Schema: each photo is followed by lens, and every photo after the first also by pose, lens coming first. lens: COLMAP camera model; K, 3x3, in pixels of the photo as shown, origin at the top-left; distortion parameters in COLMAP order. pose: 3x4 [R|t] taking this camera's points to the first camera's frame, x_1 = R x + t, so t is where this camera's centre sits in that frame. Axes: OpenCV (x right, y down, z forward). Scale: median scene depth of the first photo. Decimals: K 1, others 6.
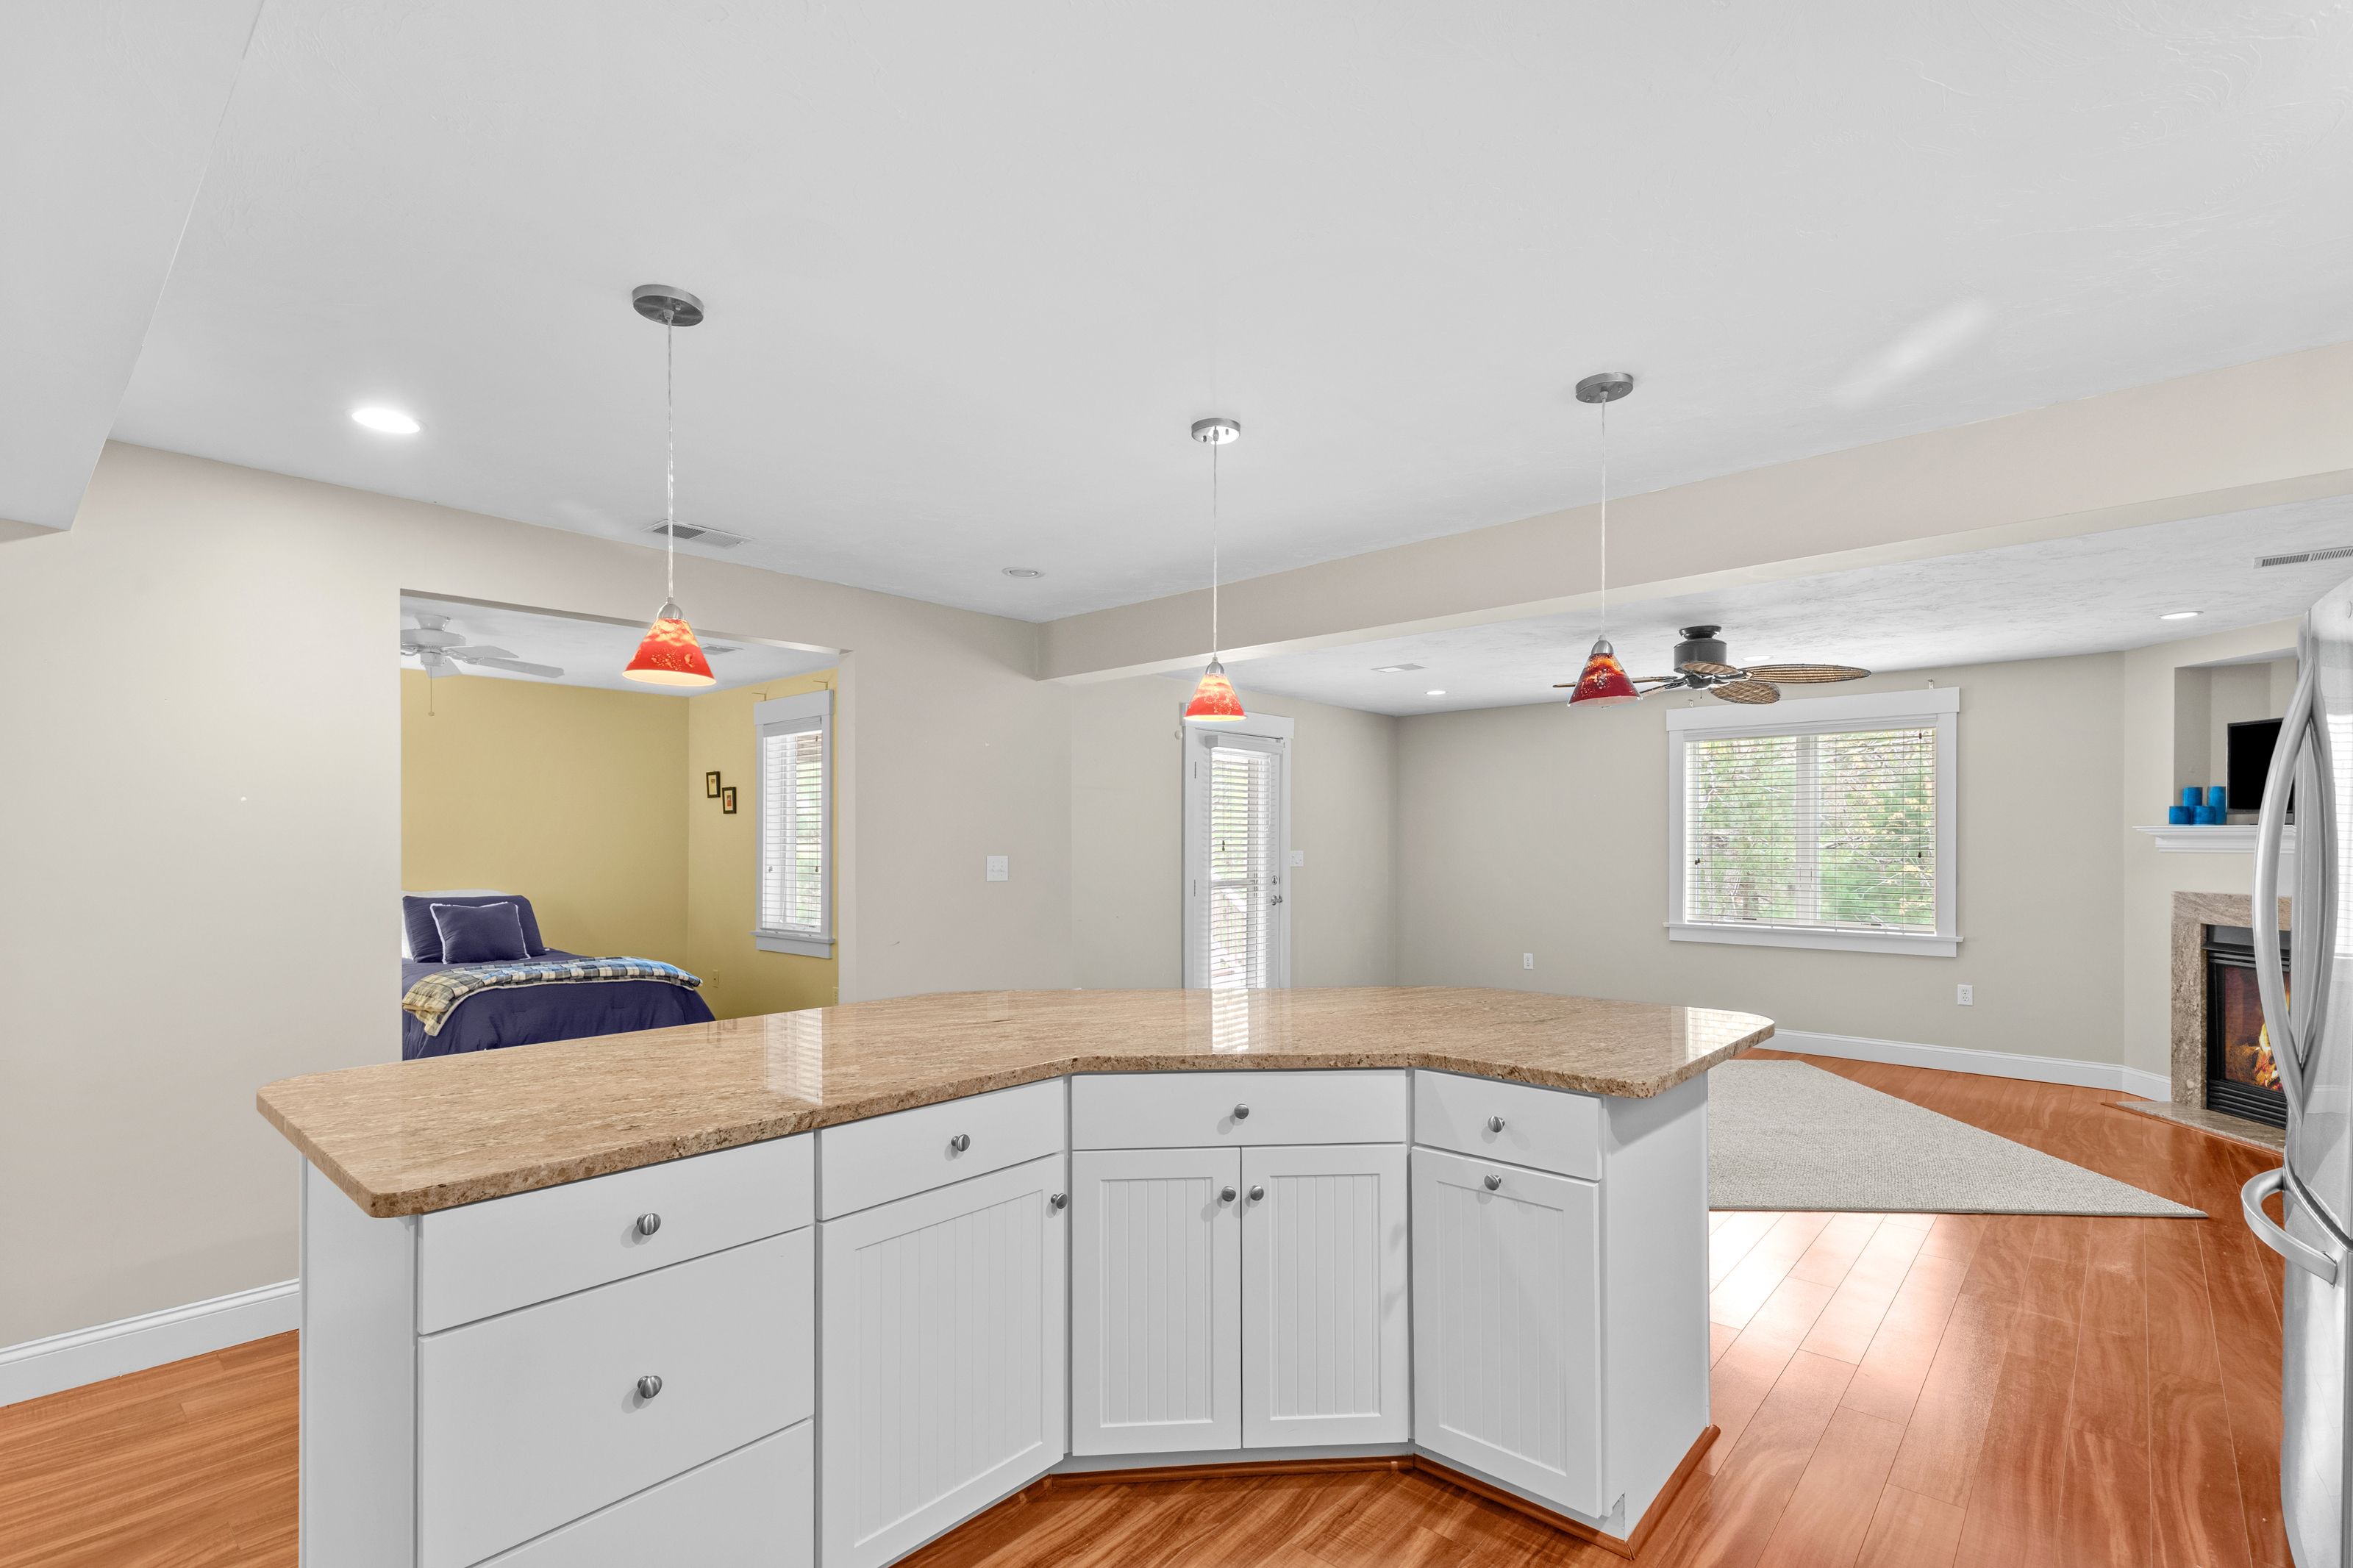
lens RADIAL K [[1069.5, 0, 1182.8], [0, 1069.5, 818.0], [0, 0, 1]] dist [0.013033, 0.000121]
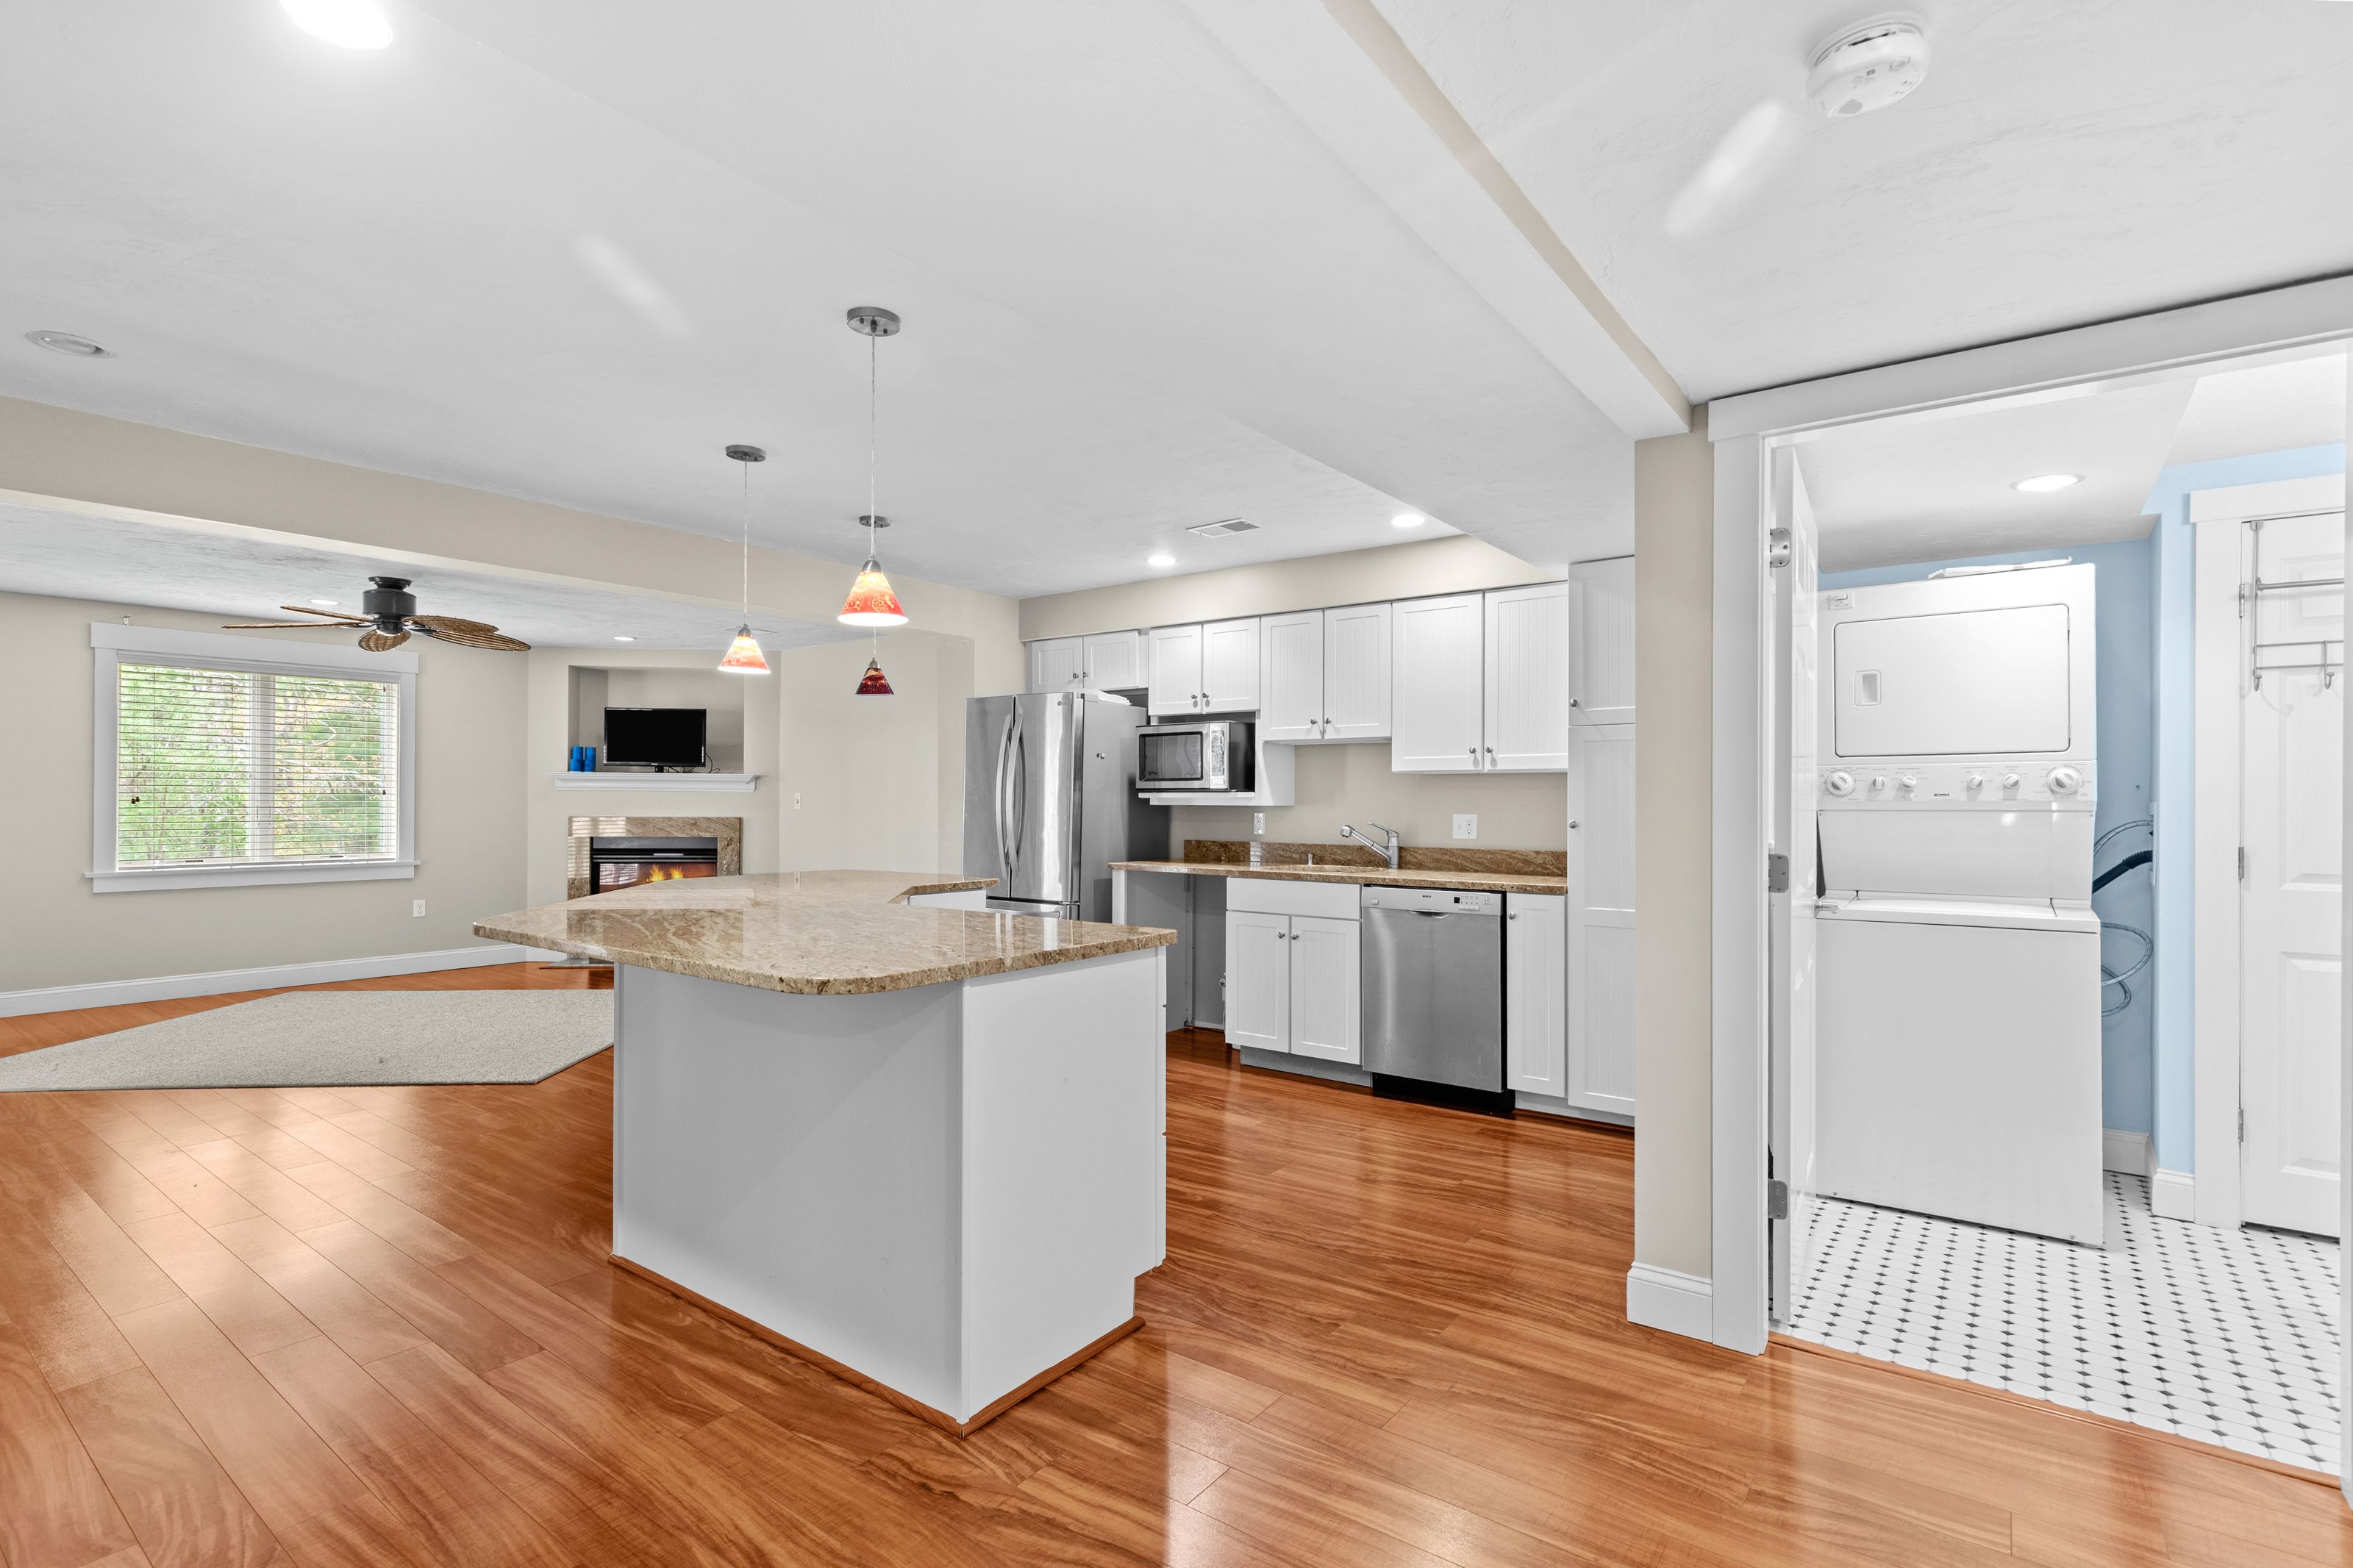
lens RADIAL K [[1086.2, 0, 1176.5], [0, 1086.2, 784.0], [0, 0, 1]] dist [0.001991, 0.000510]
pose [[-0.082263, 0.009001, 0.996570, -0.649952], [-0.026821, 0.999577, -0.011242, 0.018314], [-0.996250, -0.027654, -0.081987, 0.296646]]
